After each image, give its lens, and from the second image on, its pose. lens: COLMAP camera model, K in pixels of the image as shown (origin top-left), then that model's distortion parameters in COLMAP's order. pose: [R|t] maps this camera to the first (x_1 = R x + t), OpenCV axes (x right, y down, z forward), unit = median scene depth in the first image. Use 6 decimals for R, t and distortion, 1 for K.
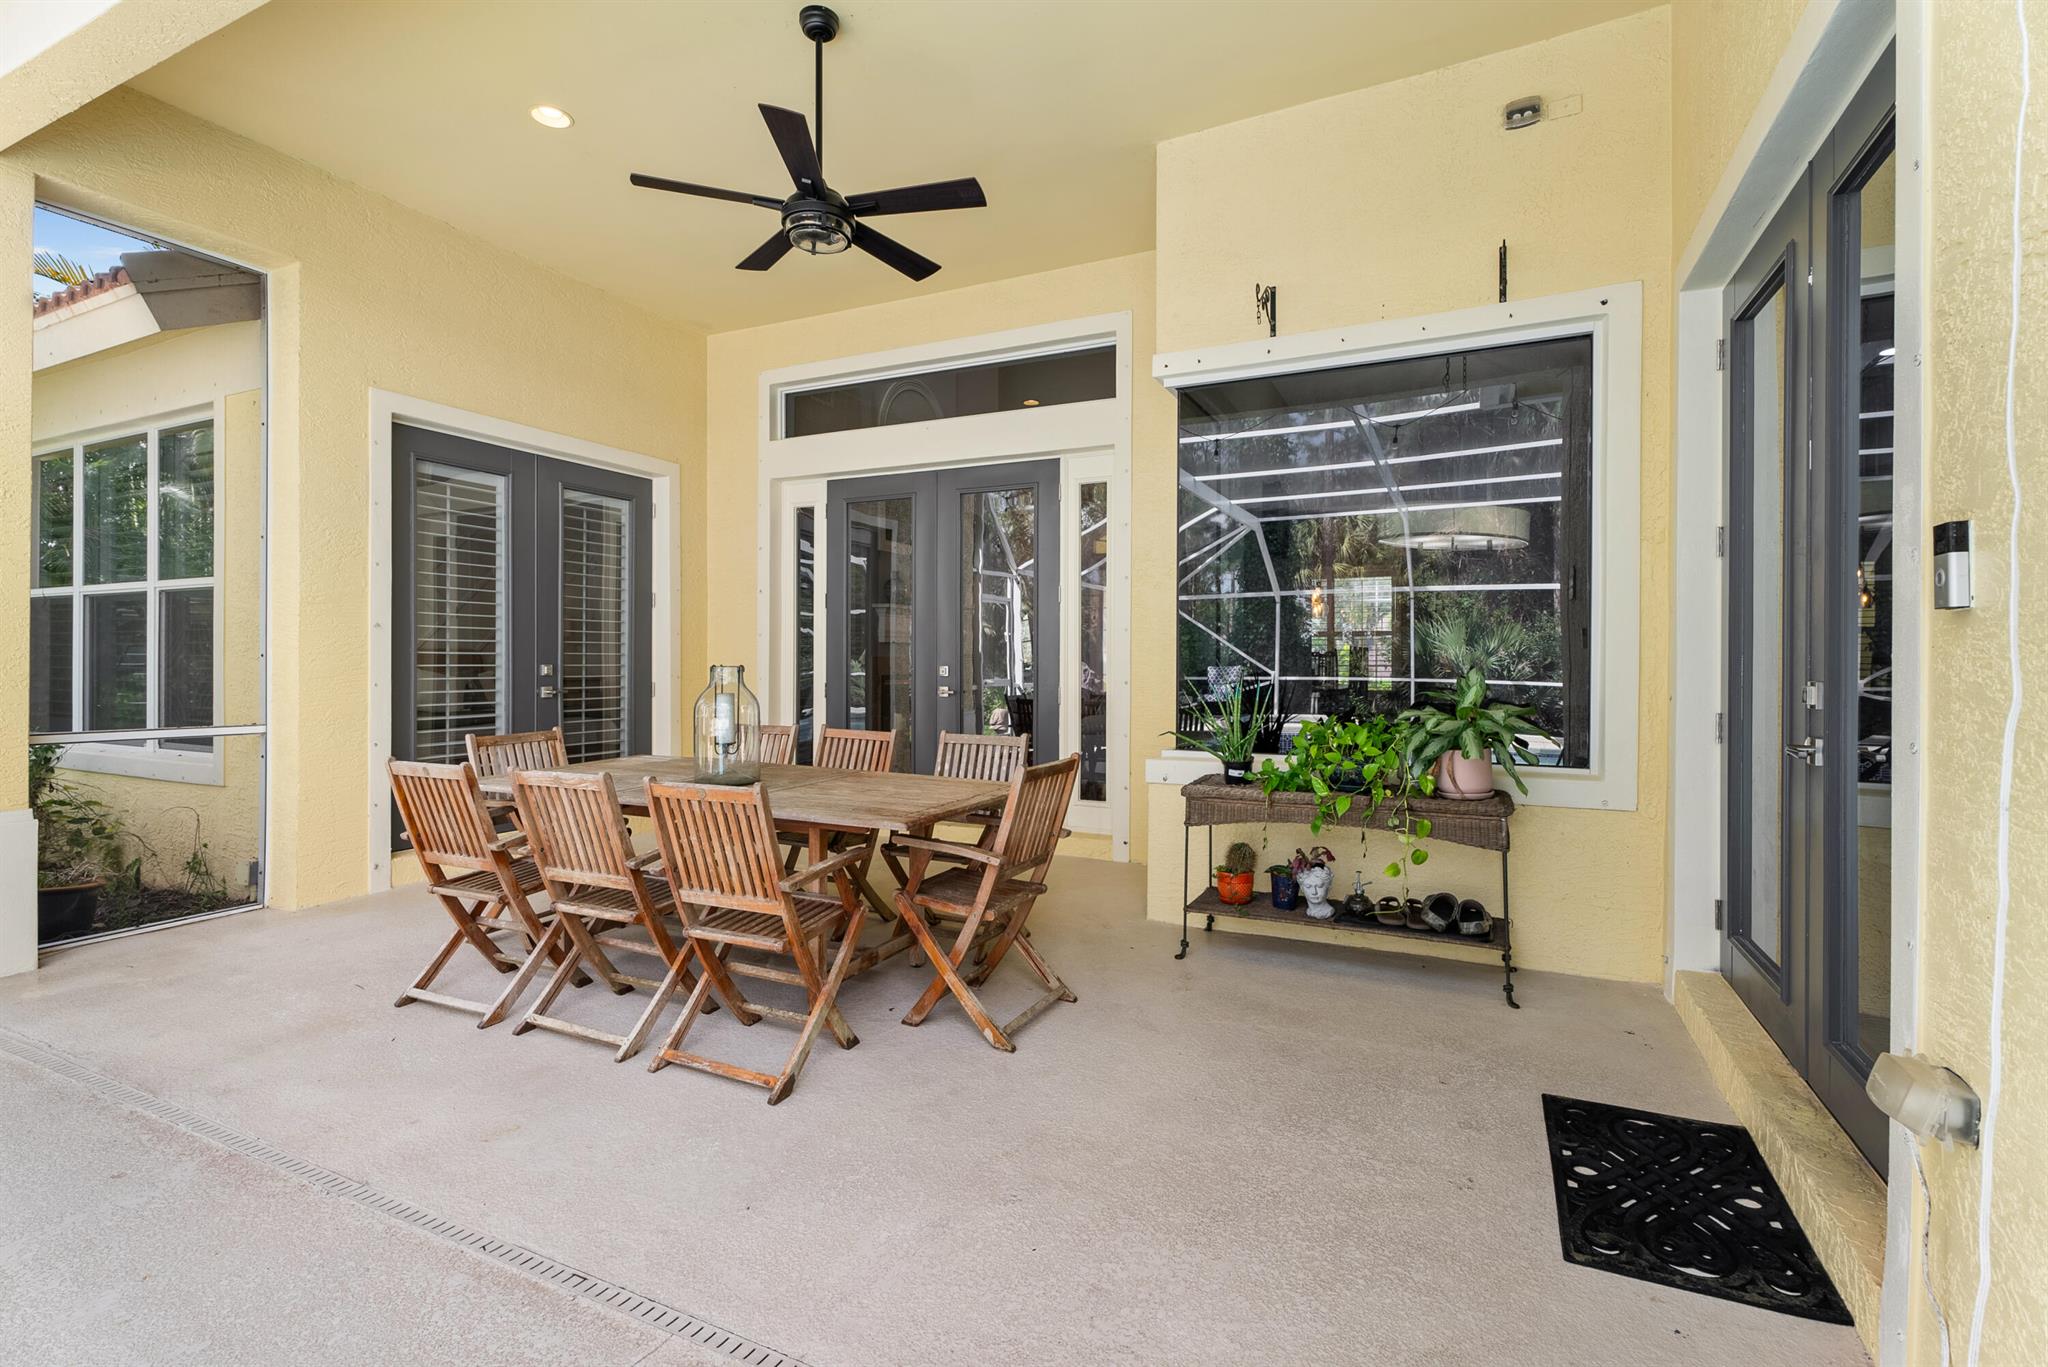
lens RADIAL K [[918.9, 0, 1026.1], [0, 918.9, 666.1], [0, 0, 1]] dist [0.002014, -0.001094]
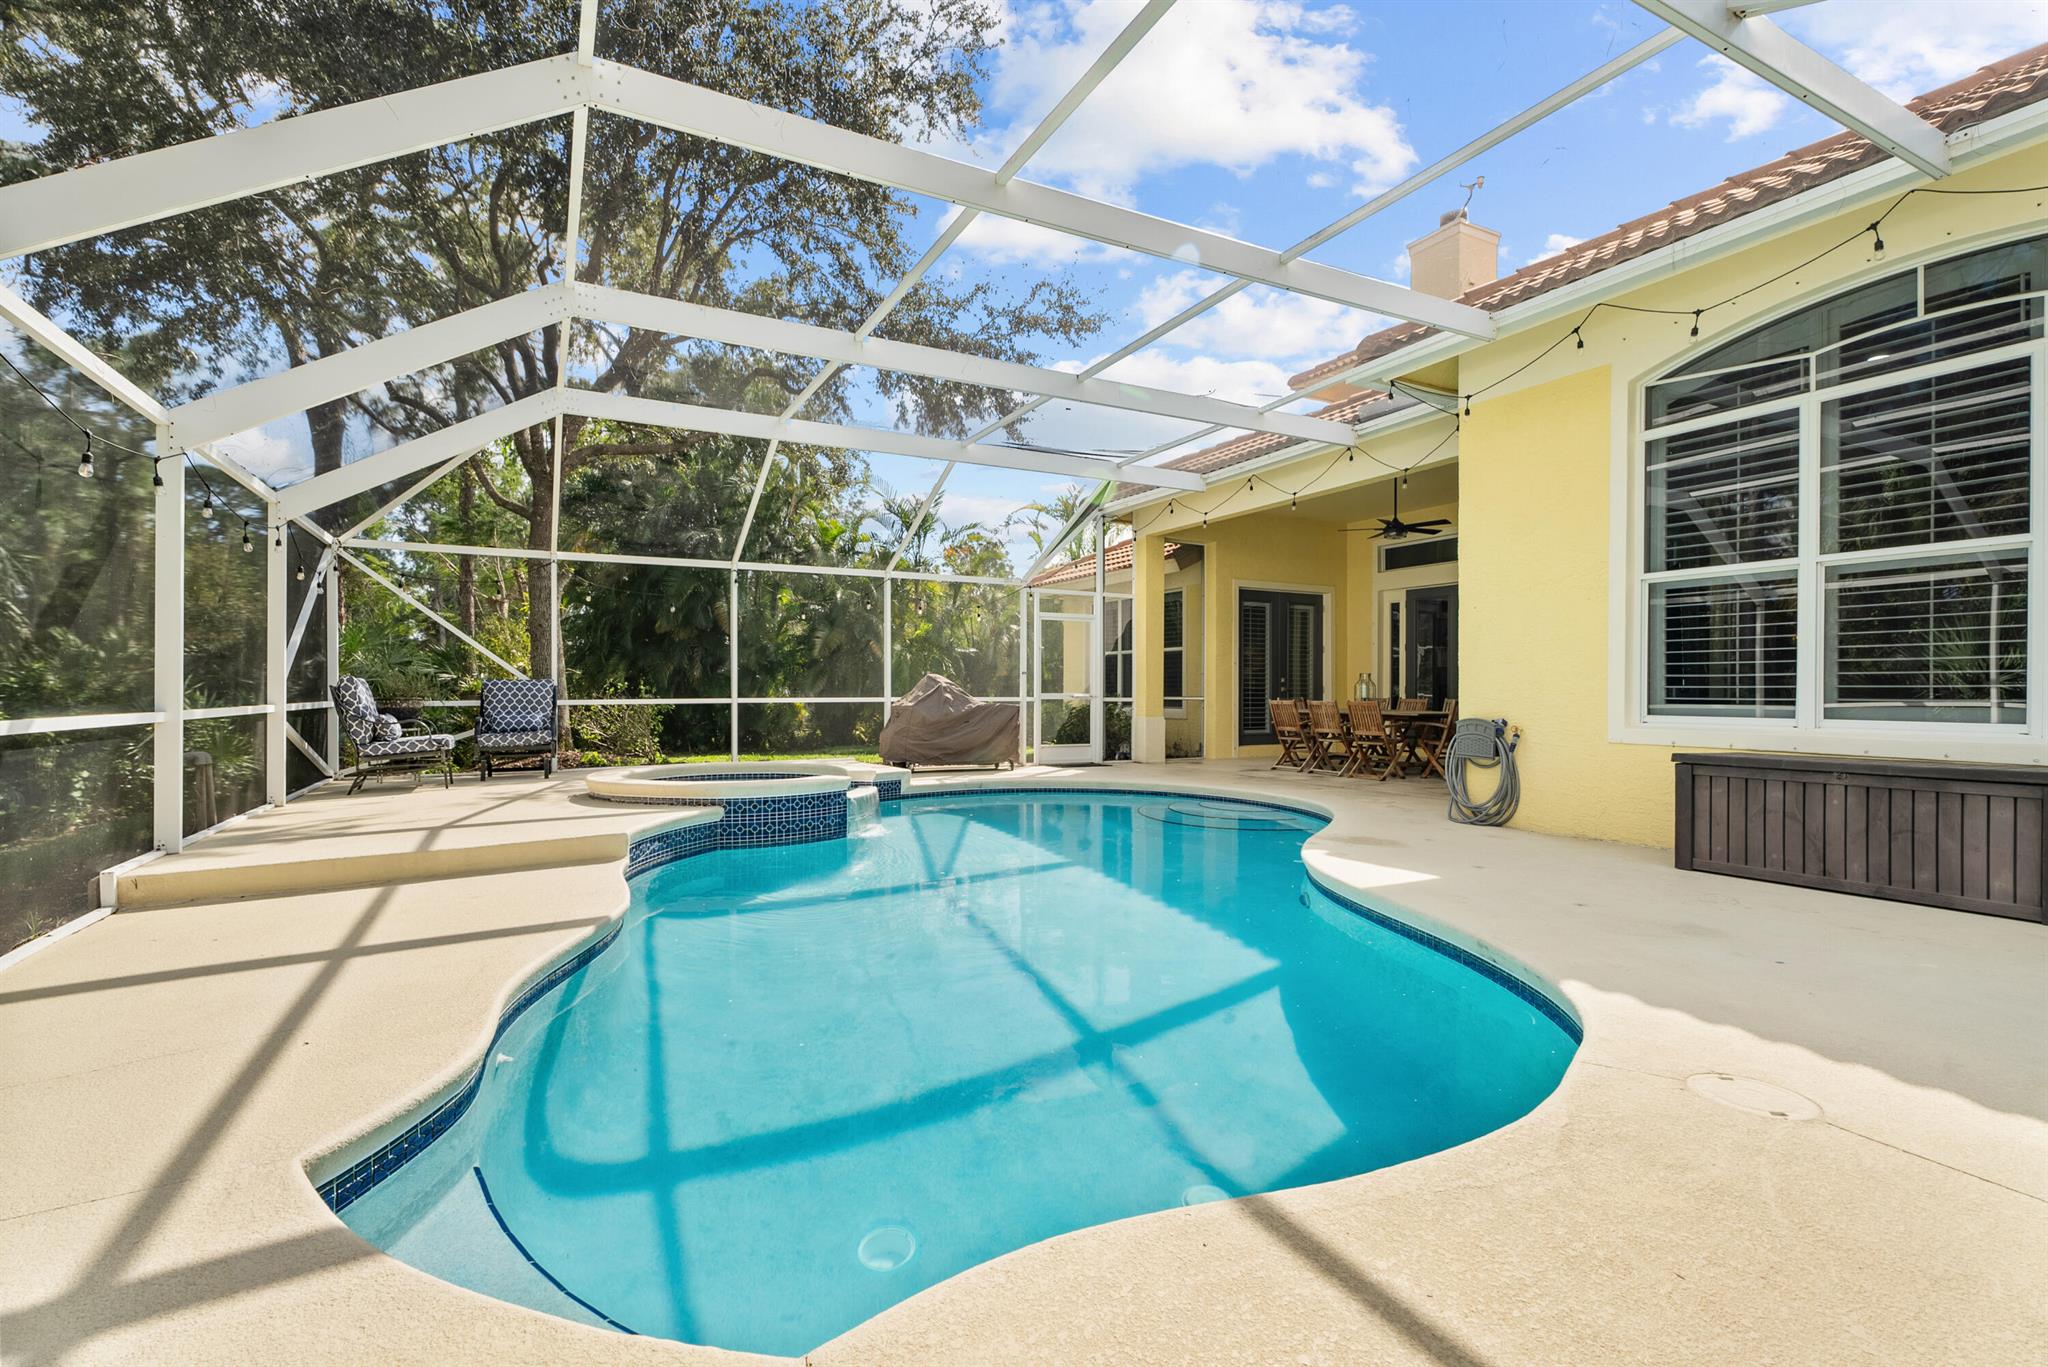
lens RADIAL K [[918.9, 0, 1015.3], [0, 918.9, 684.4], [0, 0, 1]] dist [0.002014, -0.001094]
pose [[0.809884, -0.002435, -0.586585, 0.333425], [-0.003568, 0.999952, -0.009076, 0.041485], [0.586579, 0.009443, 0.809837, -1.396339]]
